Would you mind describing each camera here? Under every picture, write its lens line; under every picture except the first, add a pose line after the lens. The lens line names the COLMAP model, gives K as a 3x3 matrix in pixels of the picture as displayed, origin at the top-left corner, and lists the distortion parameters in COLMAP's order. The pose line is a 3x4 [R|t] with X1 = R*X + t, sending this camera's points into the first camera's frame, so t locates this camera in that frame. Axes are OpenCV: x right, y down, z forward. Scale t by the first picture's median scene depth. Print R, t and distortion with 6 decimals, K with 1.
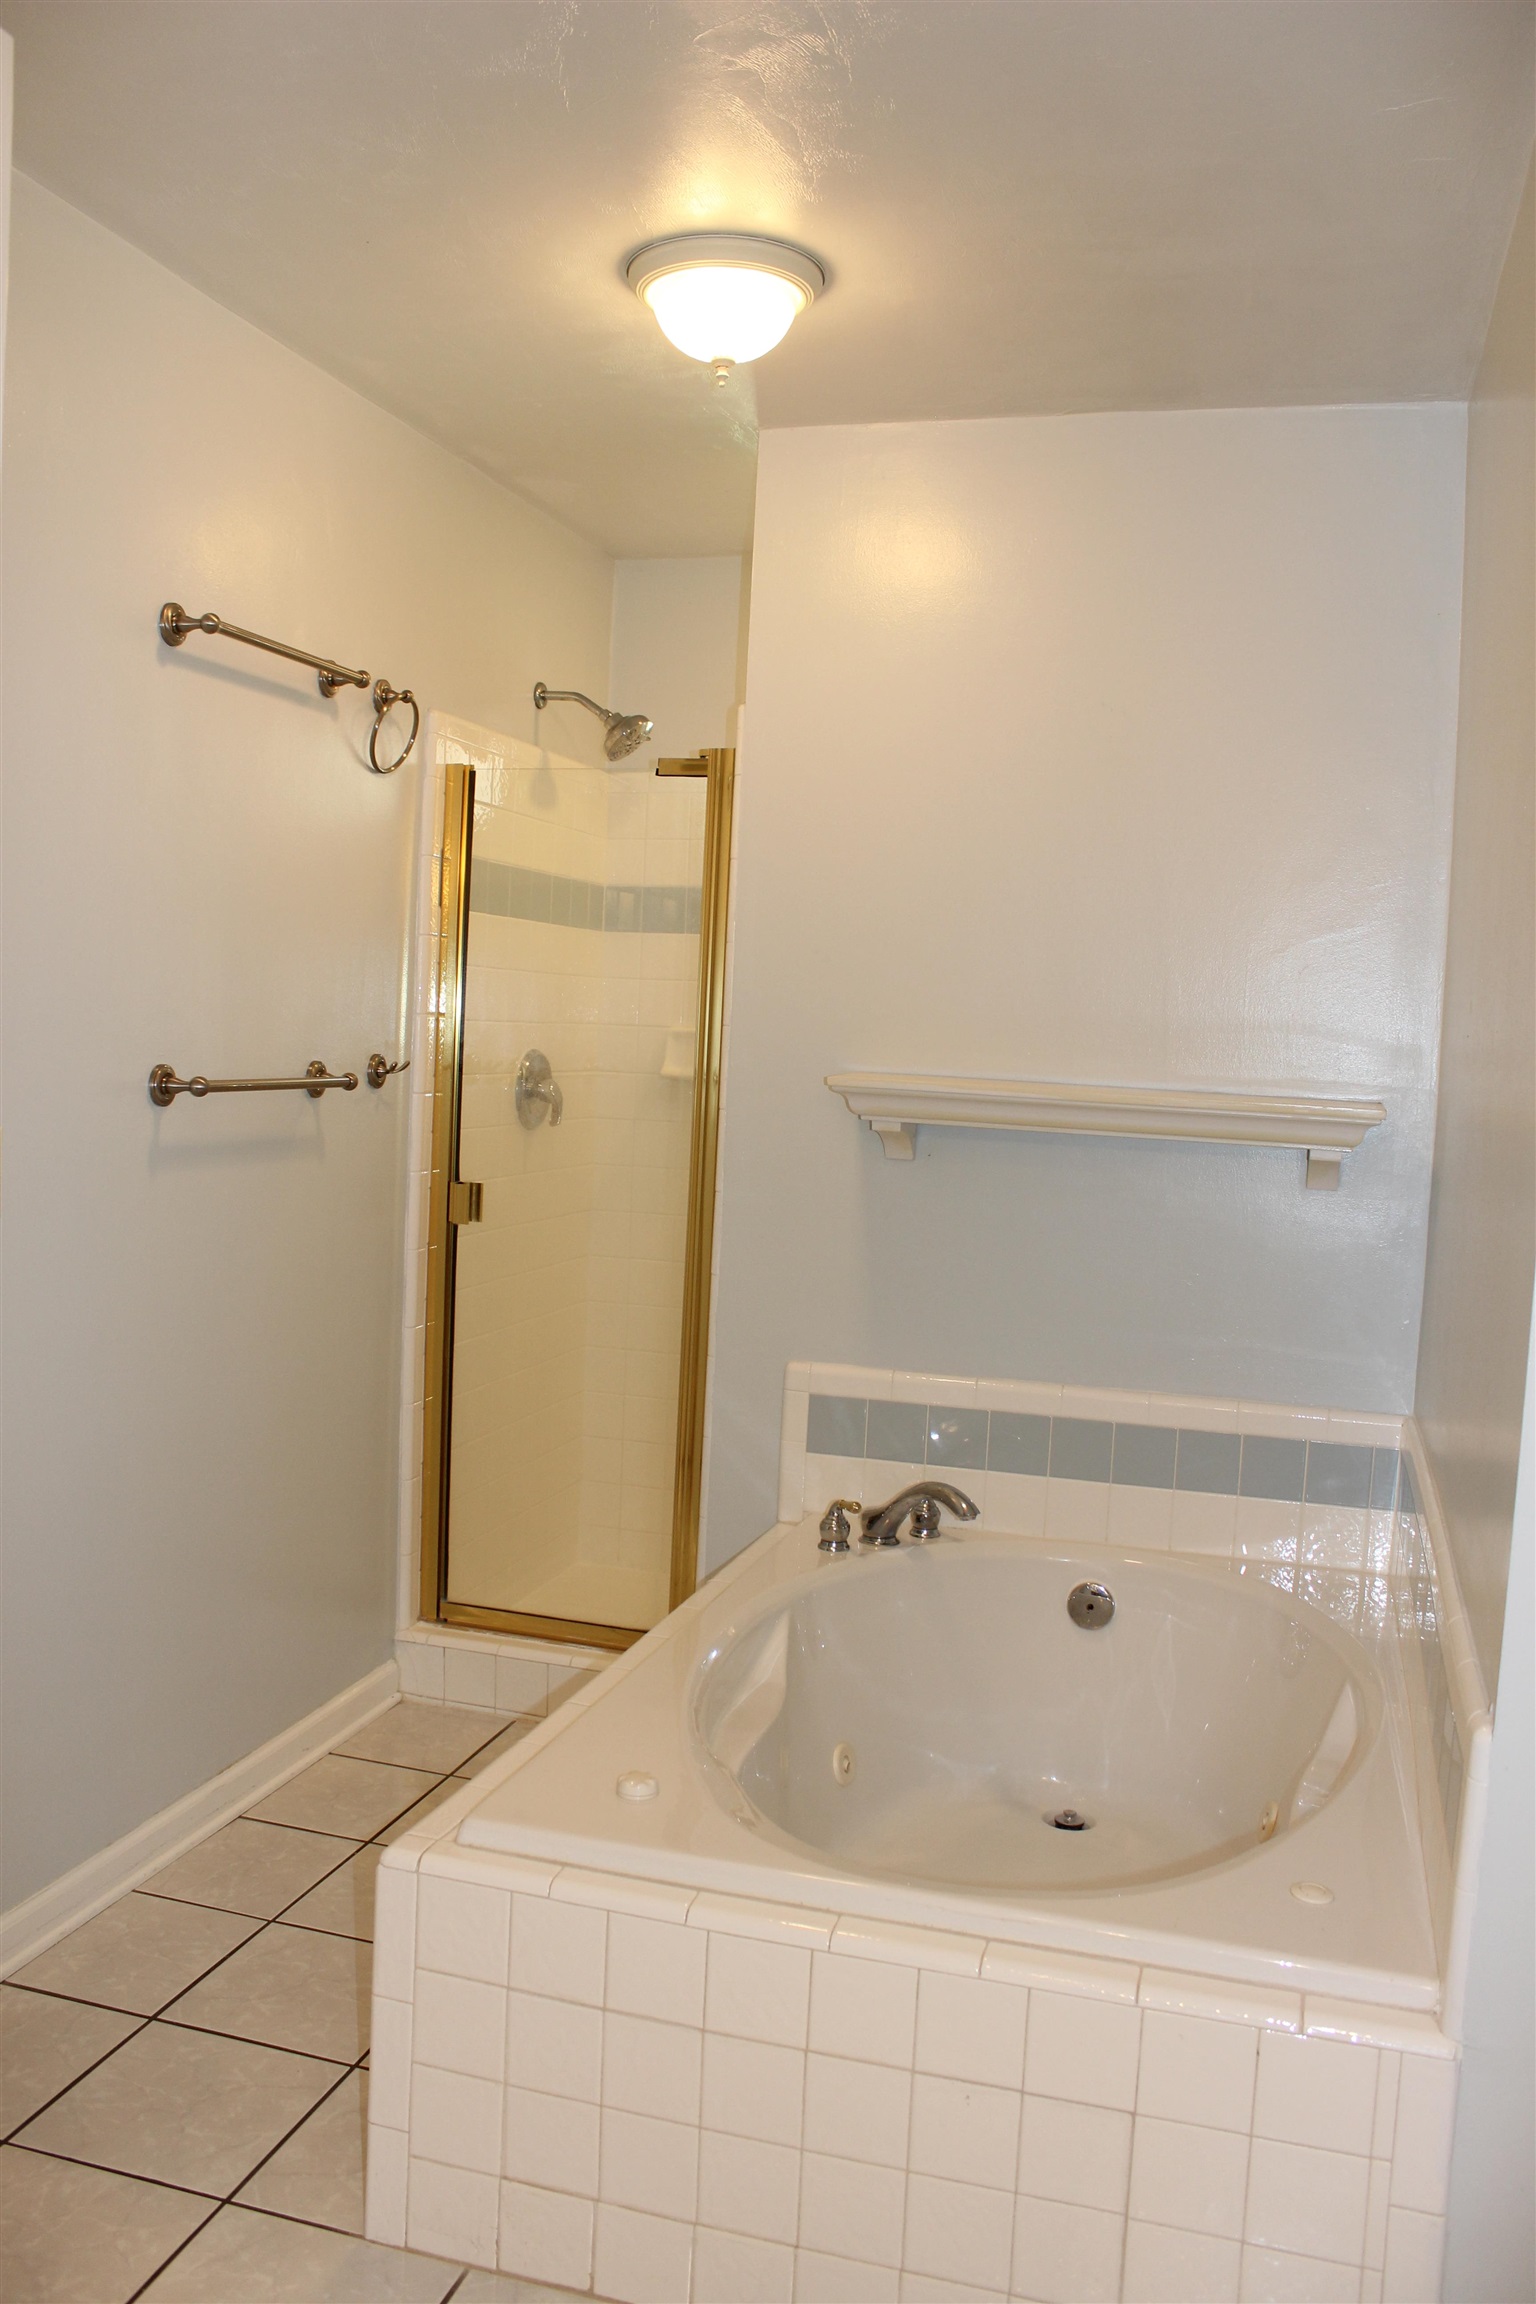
lens RADIAL K [[1890.2, 0, 768.0], [0, 1890.2, 1152.0], [0, 0, 1]] dist [-0.005860, -0.381609]
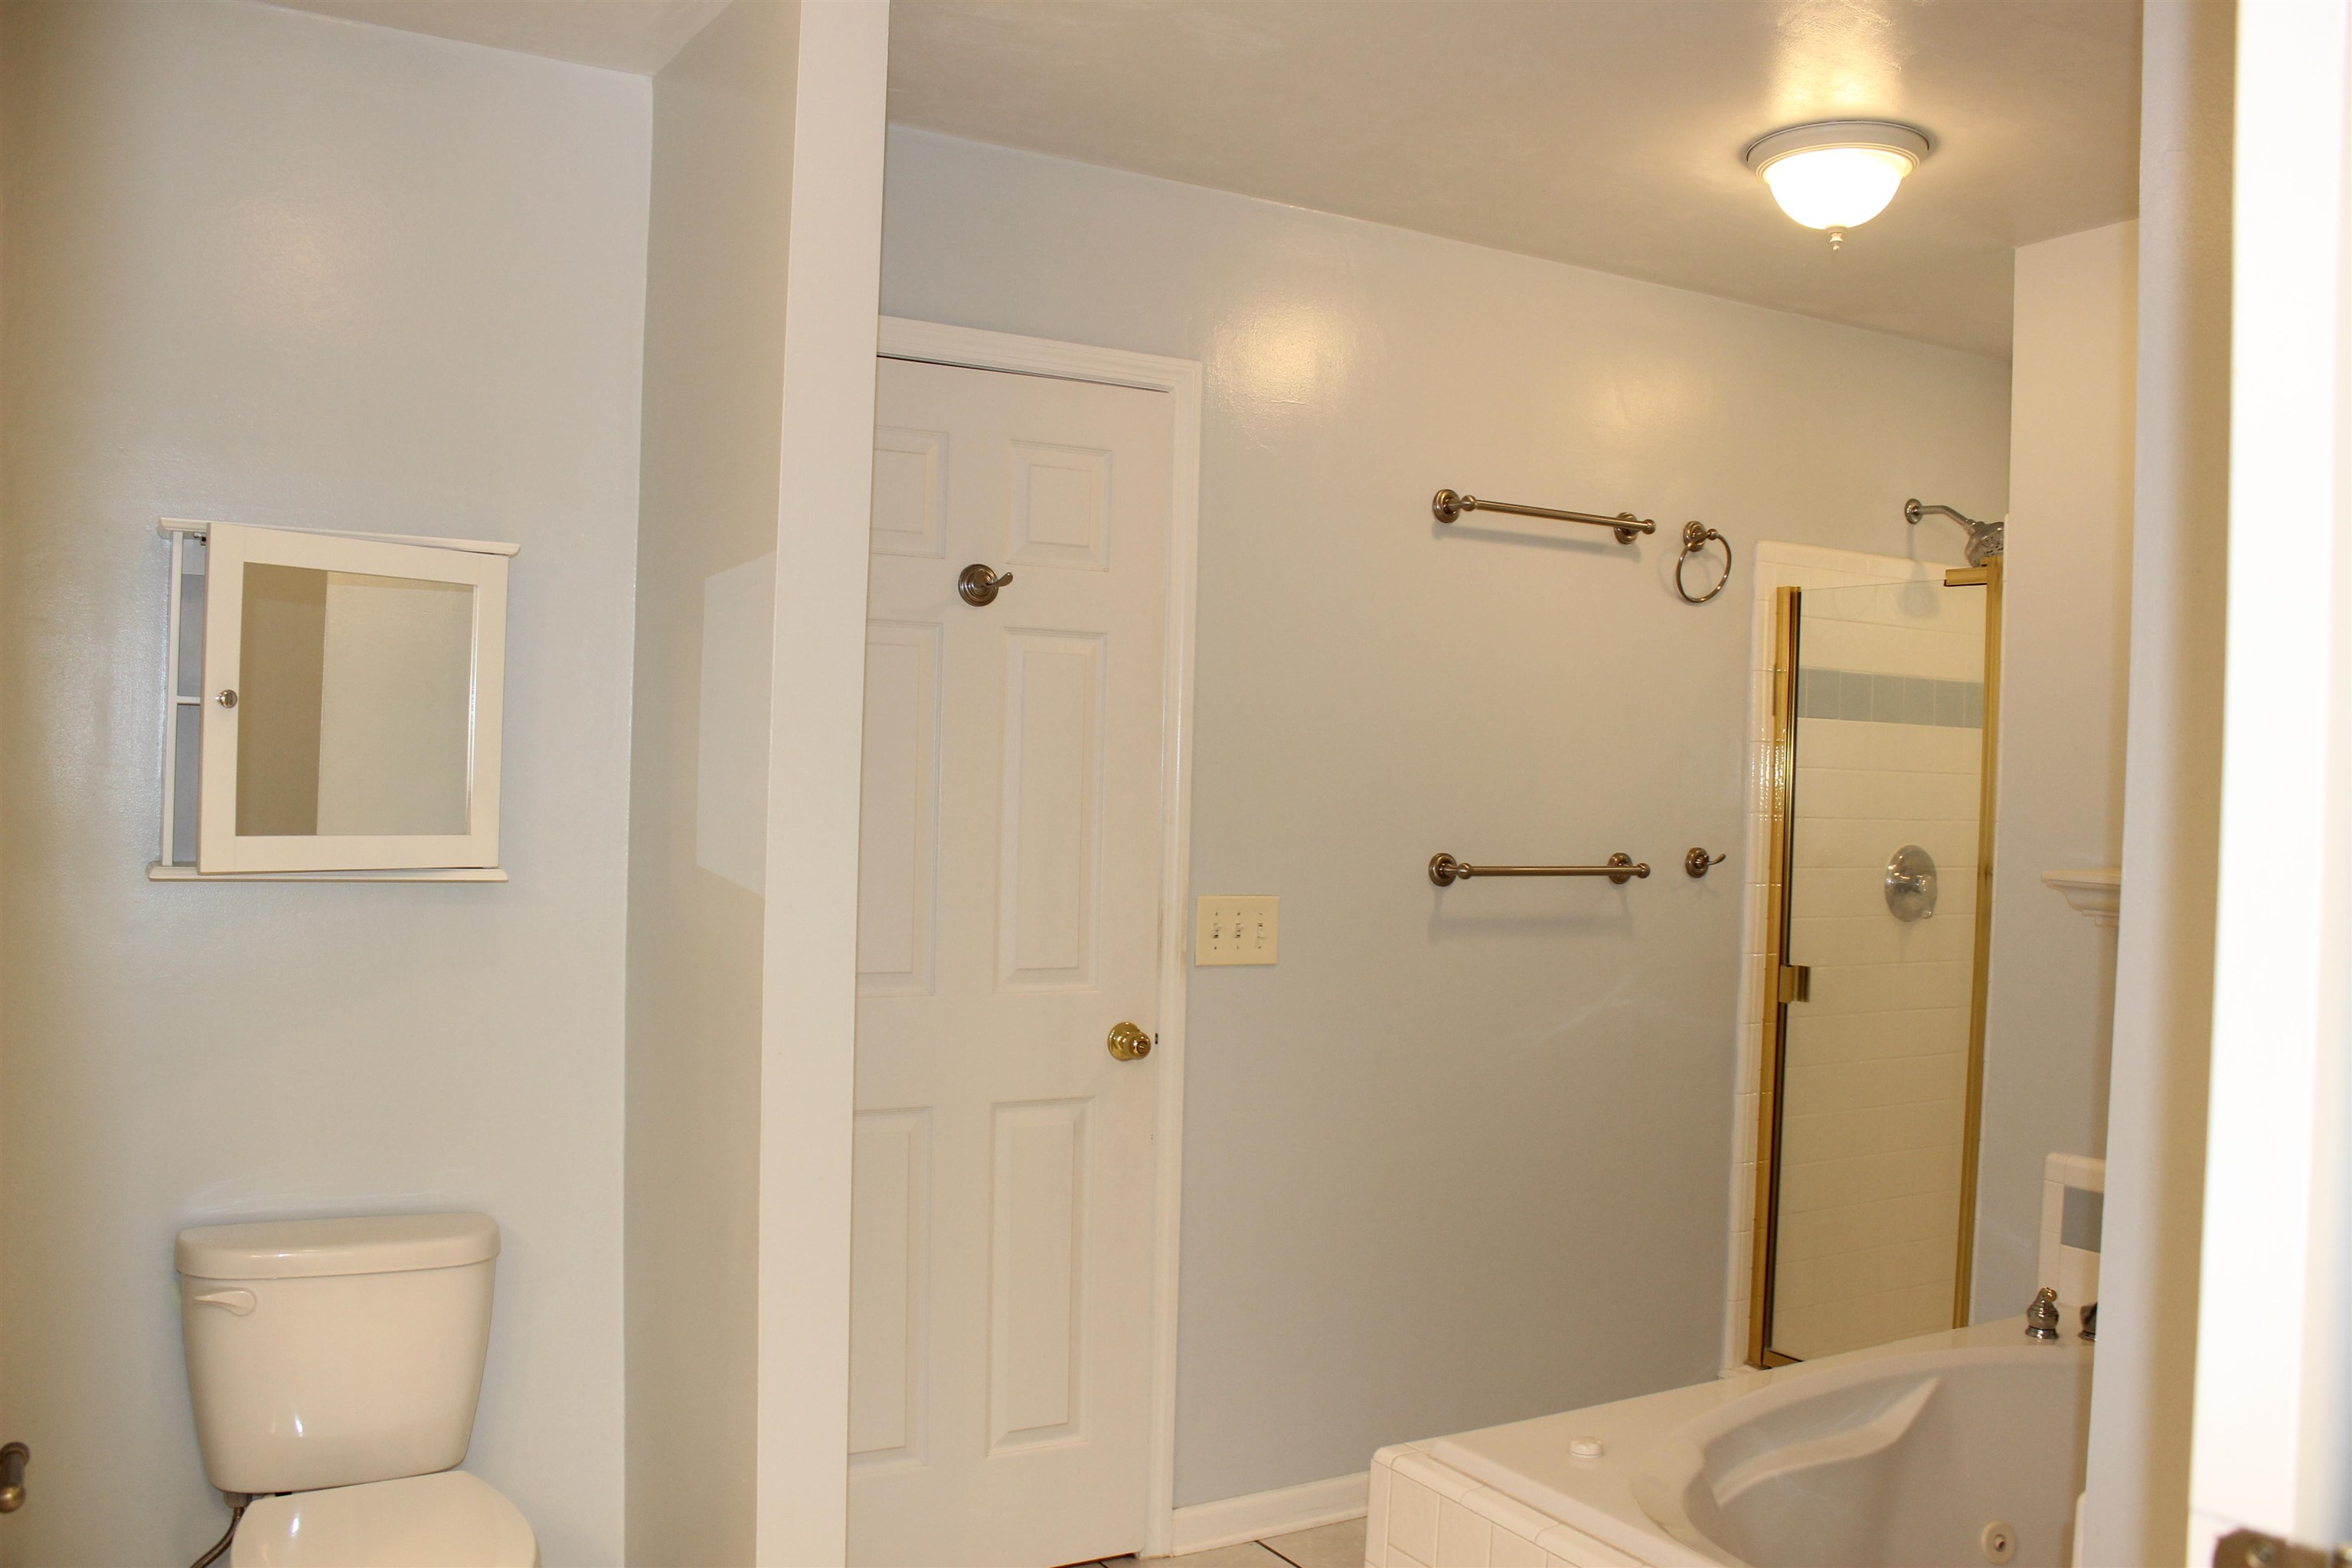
lens RADIAL K [[1924.9, 0, 1168.0], [0, 1924.9, 798.4], [0, 0, 1]] dist [-0.169868, 0.150539]
pose [[0.738571, -0.016536, -0.673973, 0.336807], [-0.040371, 0.996820, -0.068698, 0.010390], [0.672966, 0.077948, 0.735555, -0.057490]]
